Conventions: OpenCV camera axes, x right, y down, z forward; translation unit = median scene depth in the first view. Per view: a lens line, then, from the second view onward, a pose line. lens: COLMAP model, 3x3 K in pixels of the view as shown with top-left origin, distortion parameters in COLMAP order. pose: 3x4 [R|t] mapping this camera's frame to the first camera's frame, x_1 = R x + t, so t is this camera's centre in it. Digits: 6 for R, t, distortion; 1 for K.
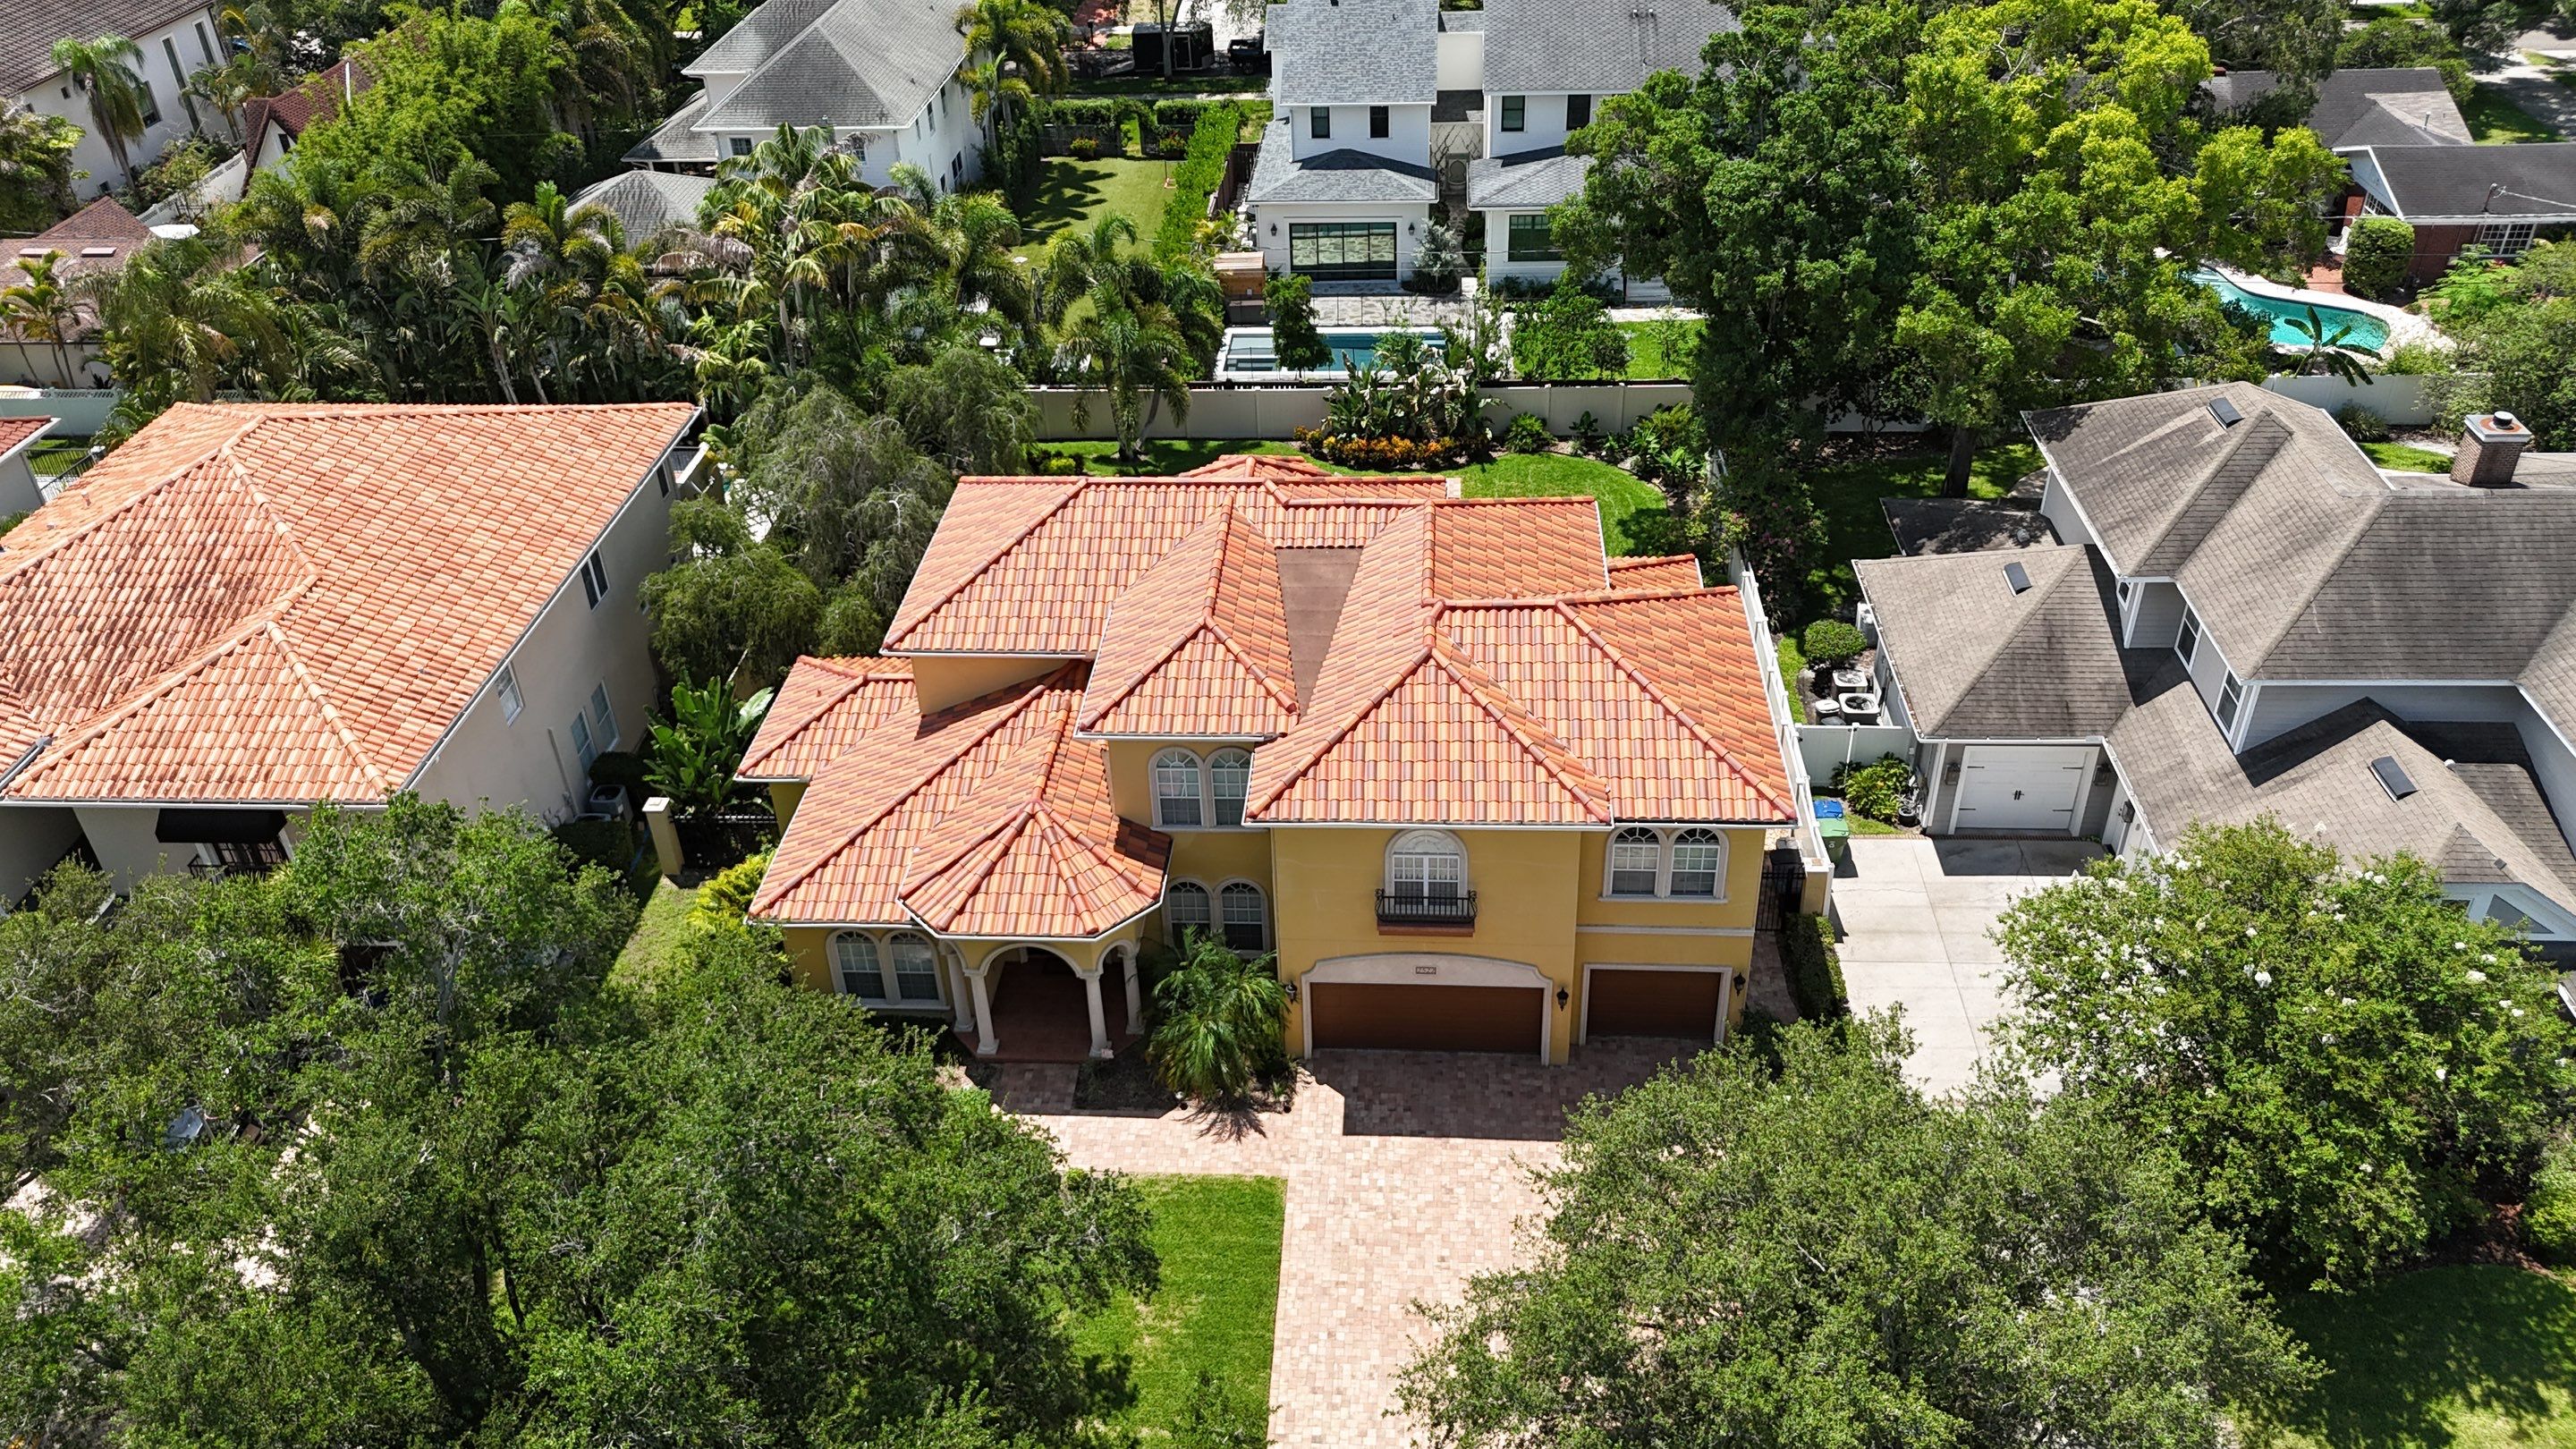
lens RADIAL K [[1909.7, 0, 1308.4], [0, 1909.7, 718.6], [0, 0, 1]] dist [0.042635, -0.037979]
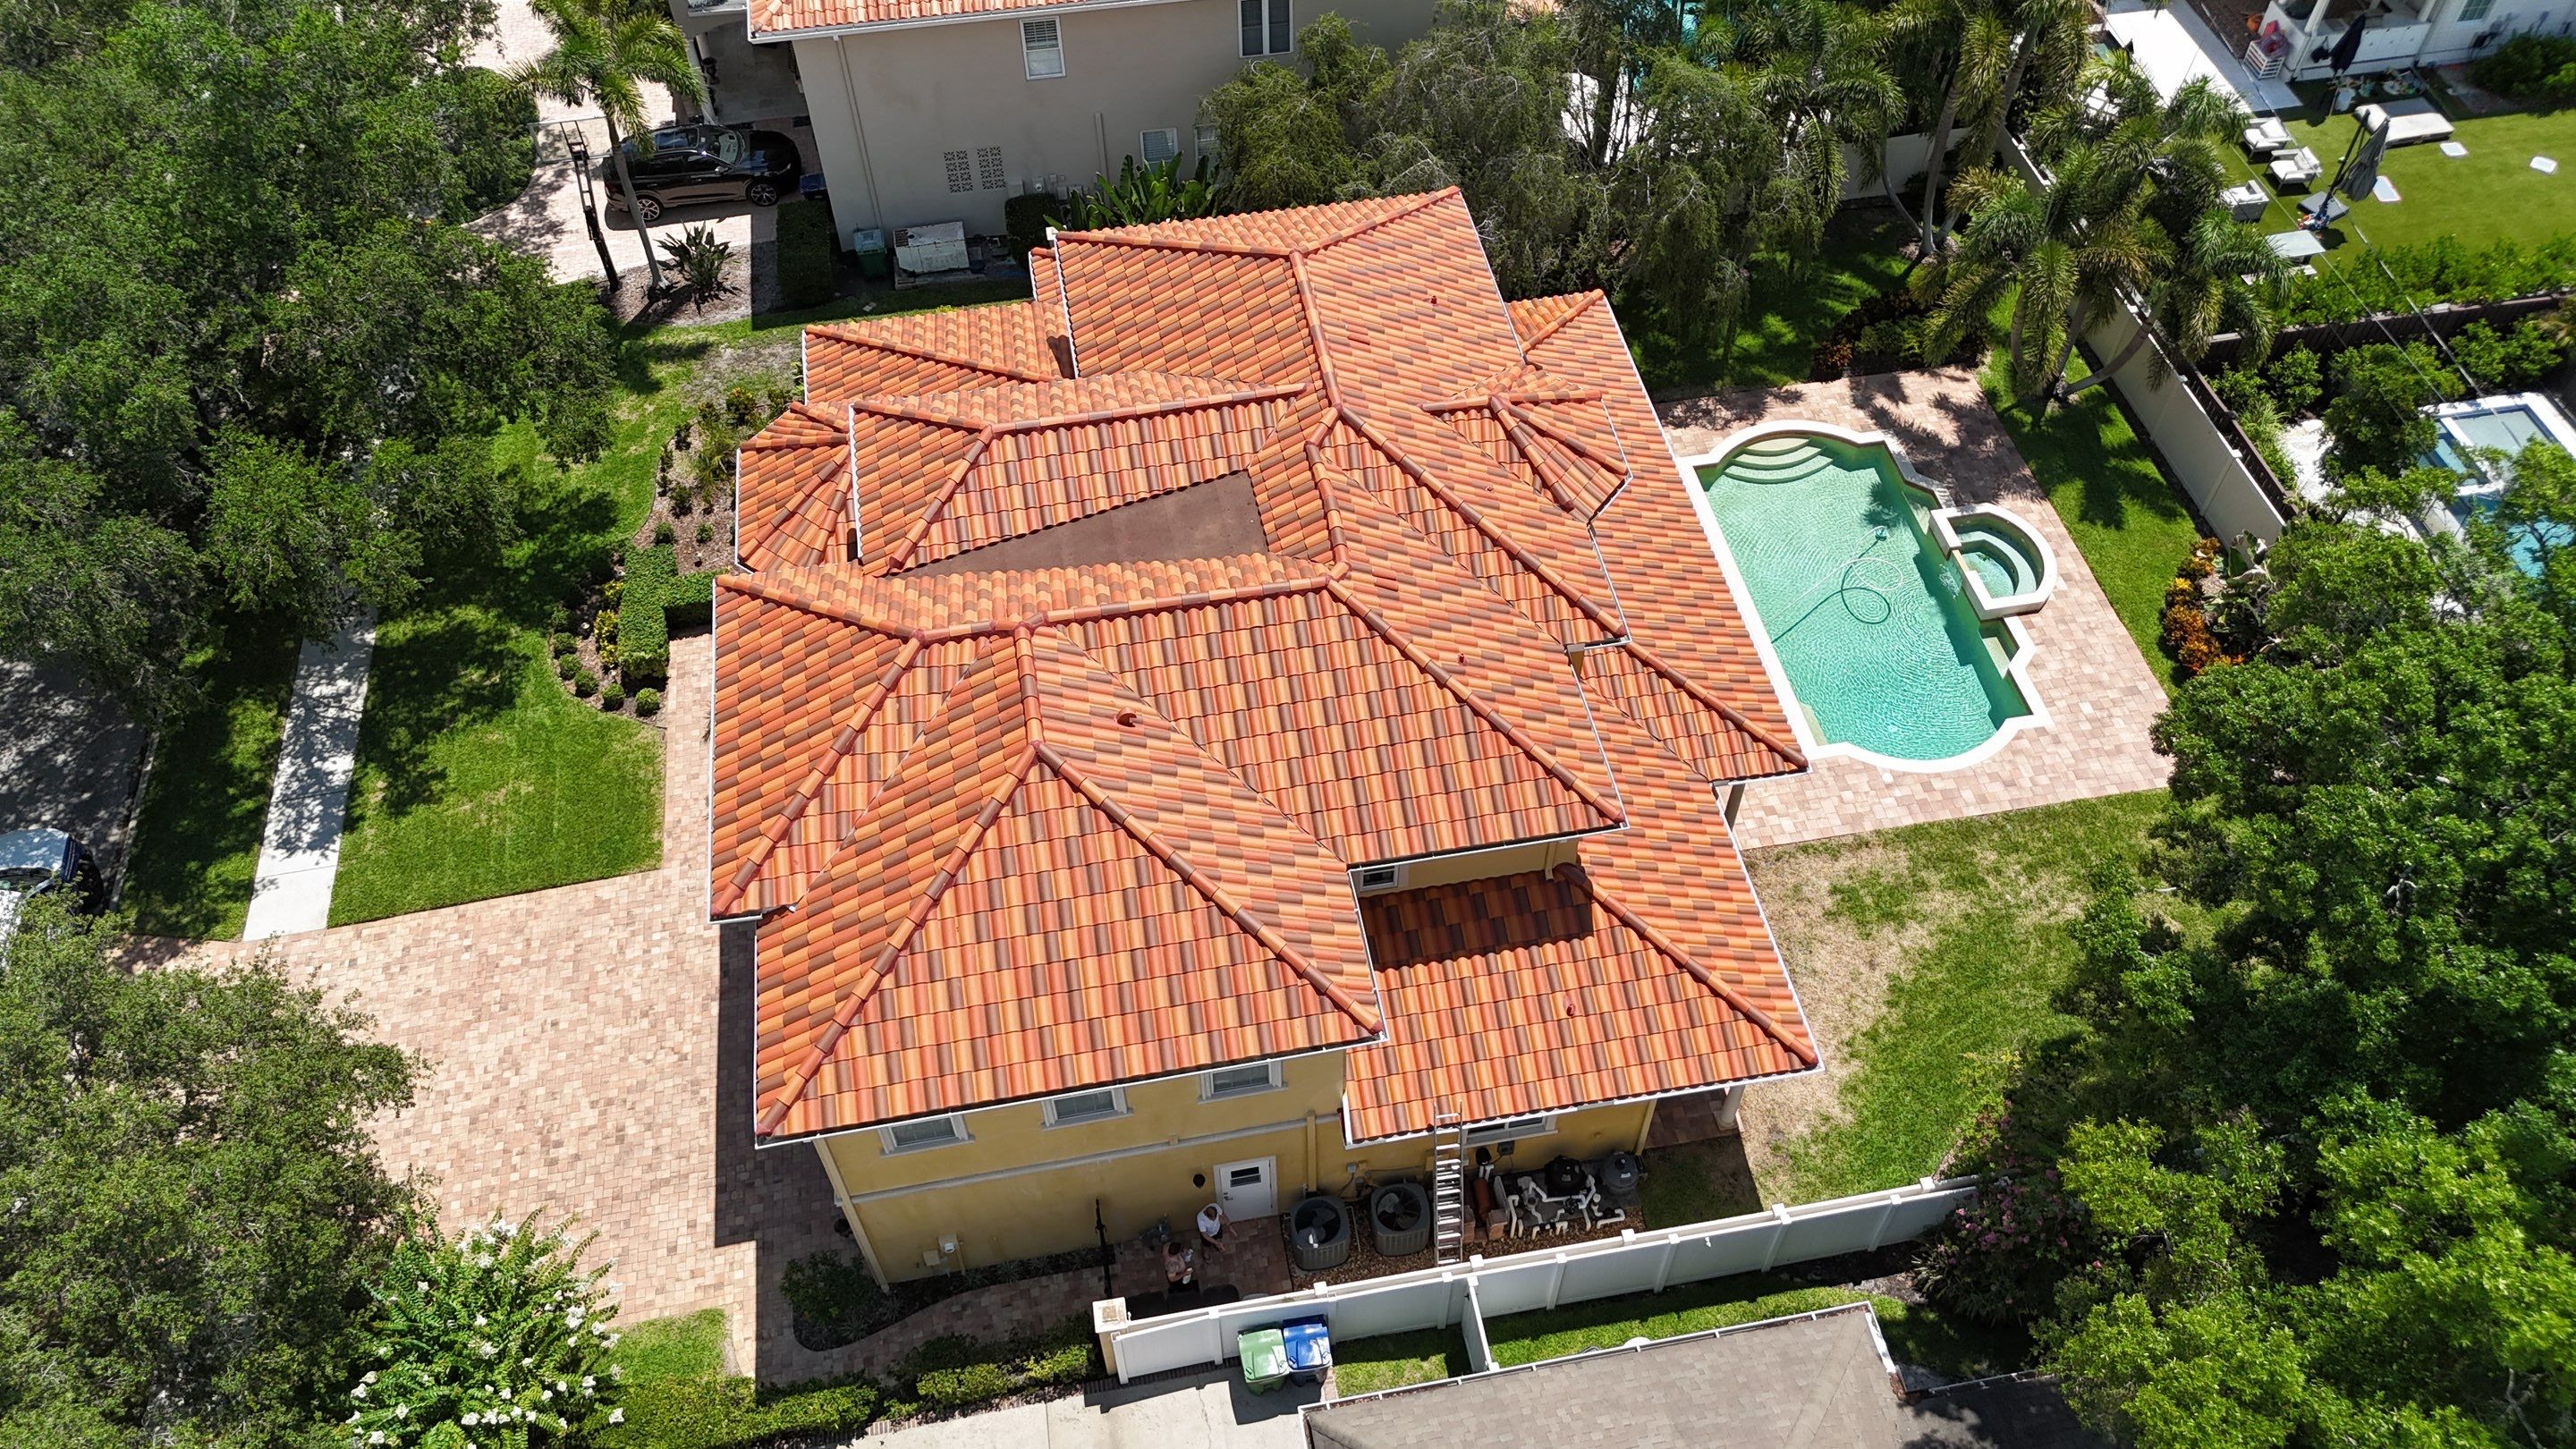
lens RADIAL K [[1909.7, 0, 1306.3], [0, 1909.7, 713.0], [0, 0, 1]] dist [0.042635, -0.037979]
pose [[0.238387, 0.771716, -0.589598, 0.498417], [-0.539774, 0.609977, 0.580148, -0.473161], [0.807351, 0.179950, 0.561963, 0.601243]]
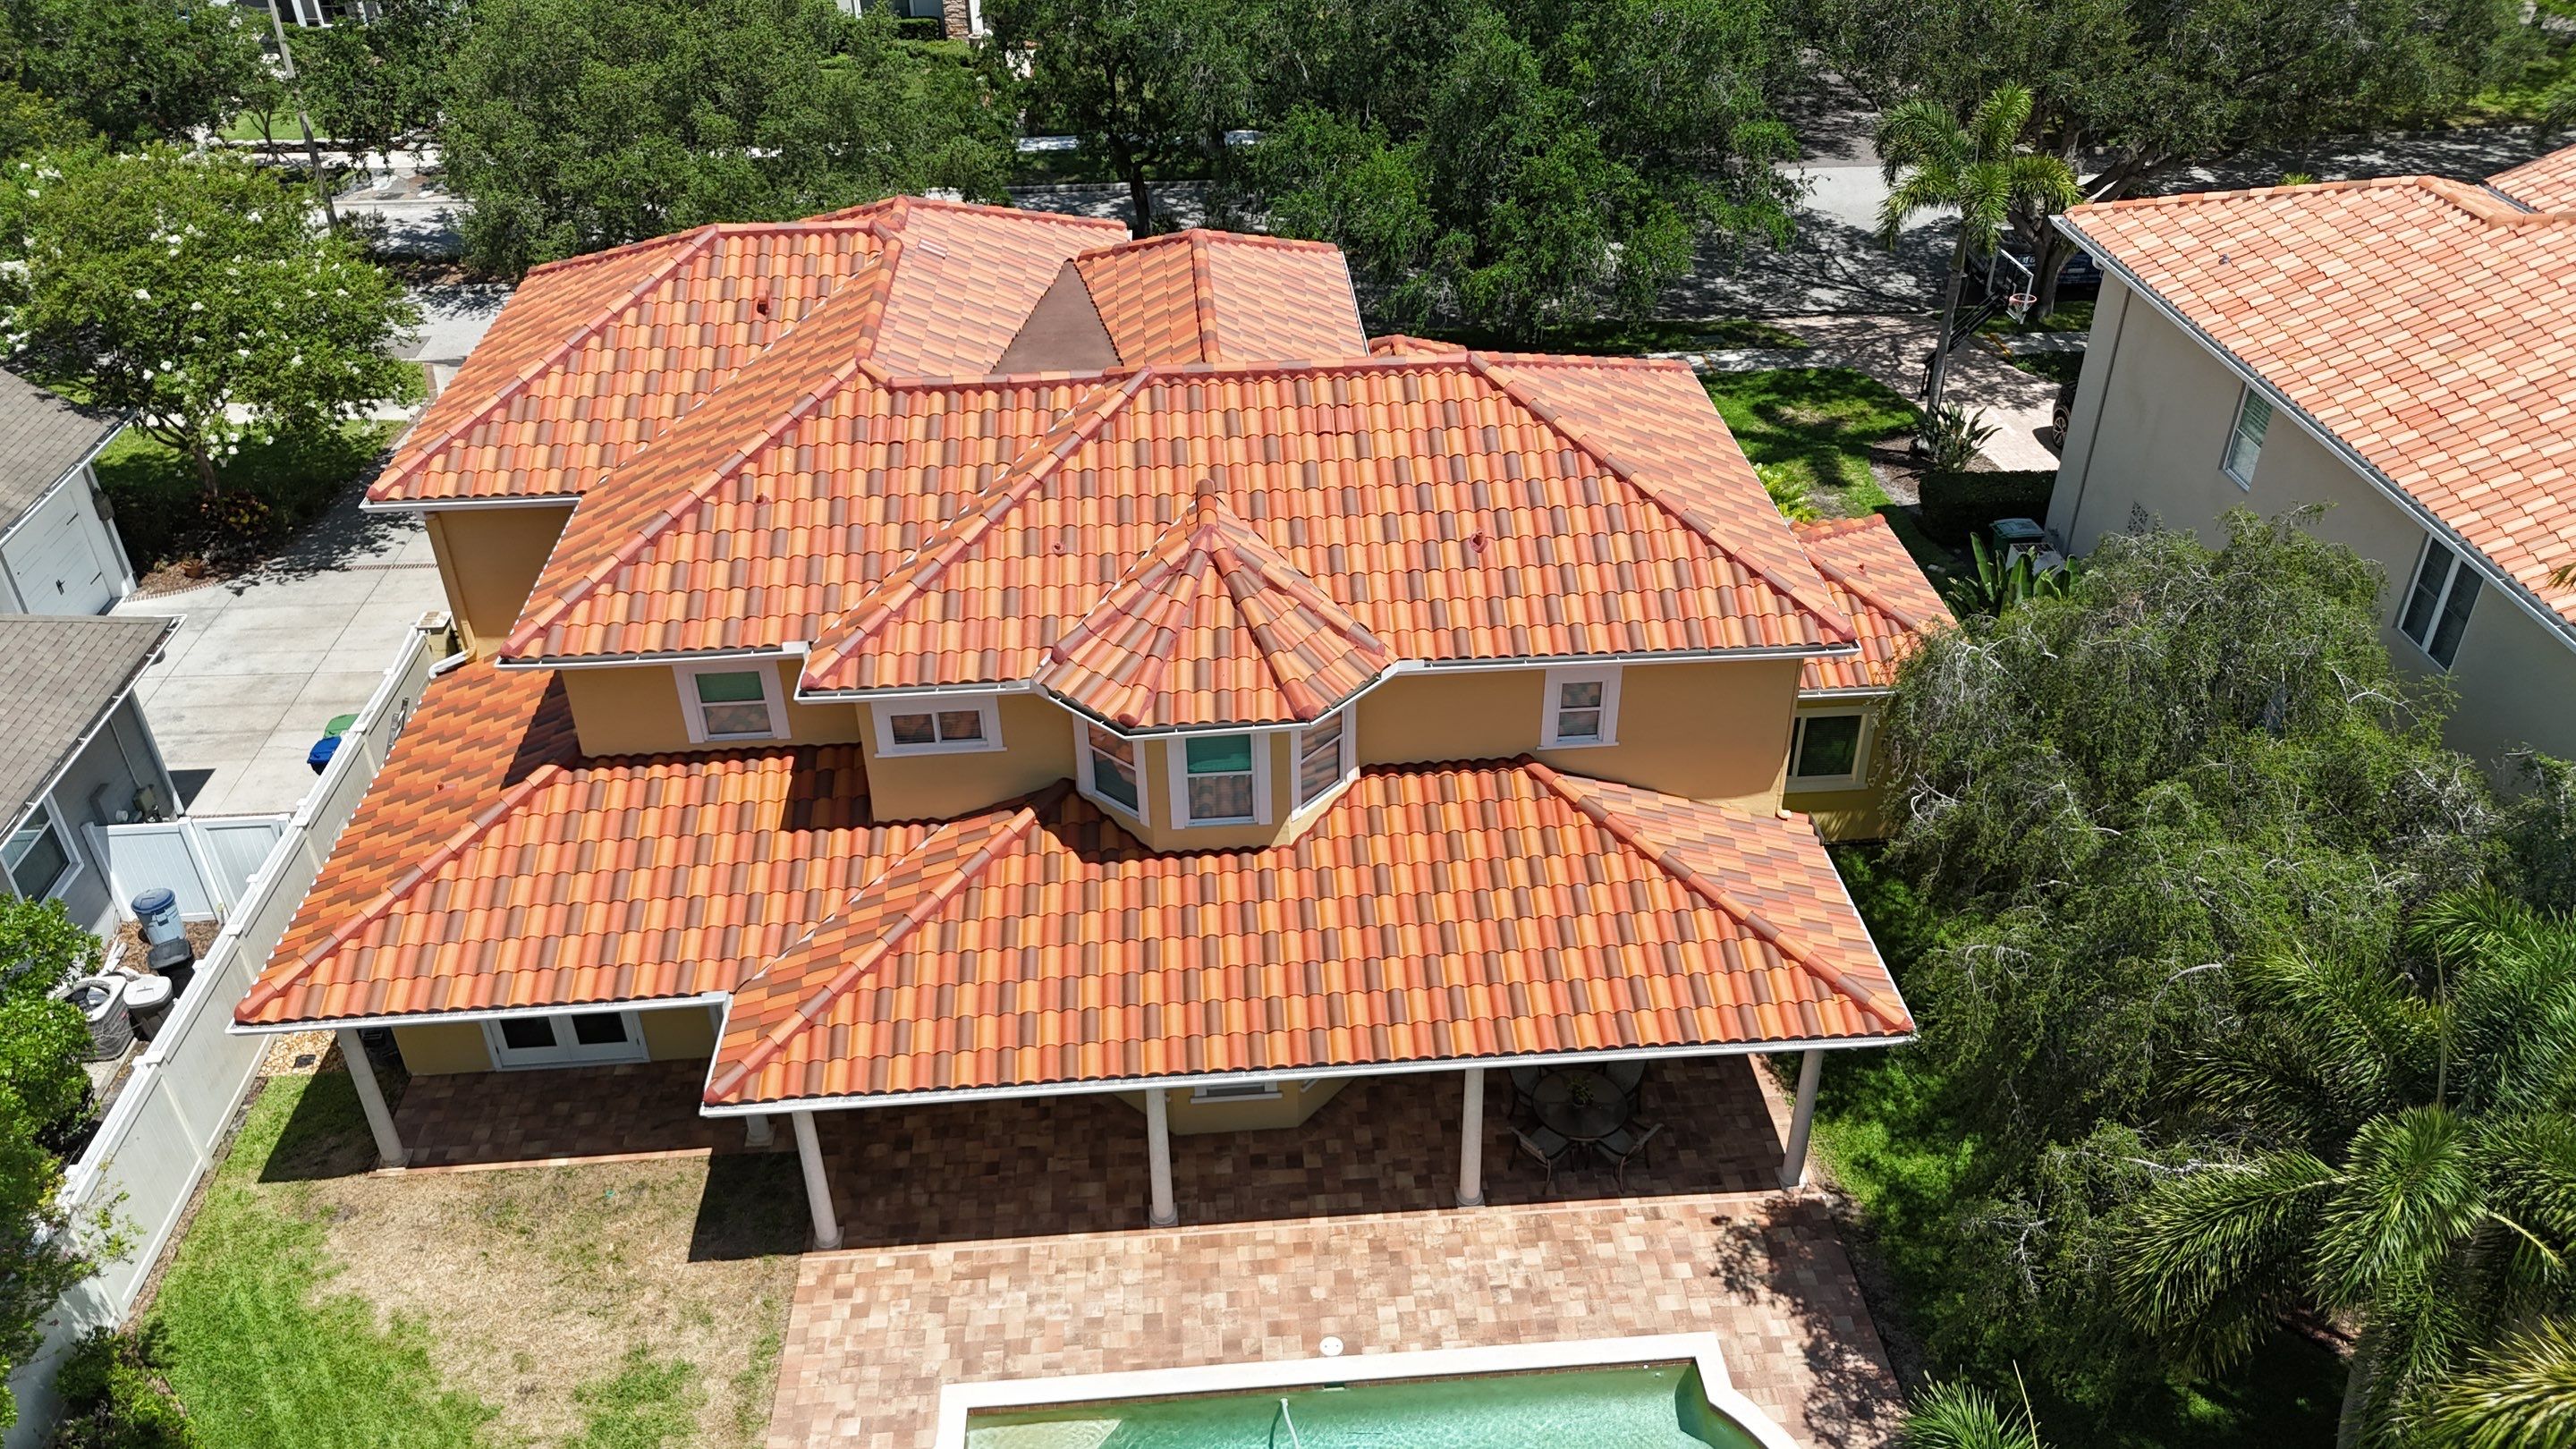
lens RADIAL K [[1909.7, 0, 1299.4], [0, 1909.7, 732.3], [0, 0, 1]] dist [0.042635, -0.037979]
pose [[-0.990007, 0.109269, -0.089141, -0.004730], [-0.039813, 0.389833, 0.920024, -0.600222], [0.135281, 0.914380, -0.381587, 1.318999]]
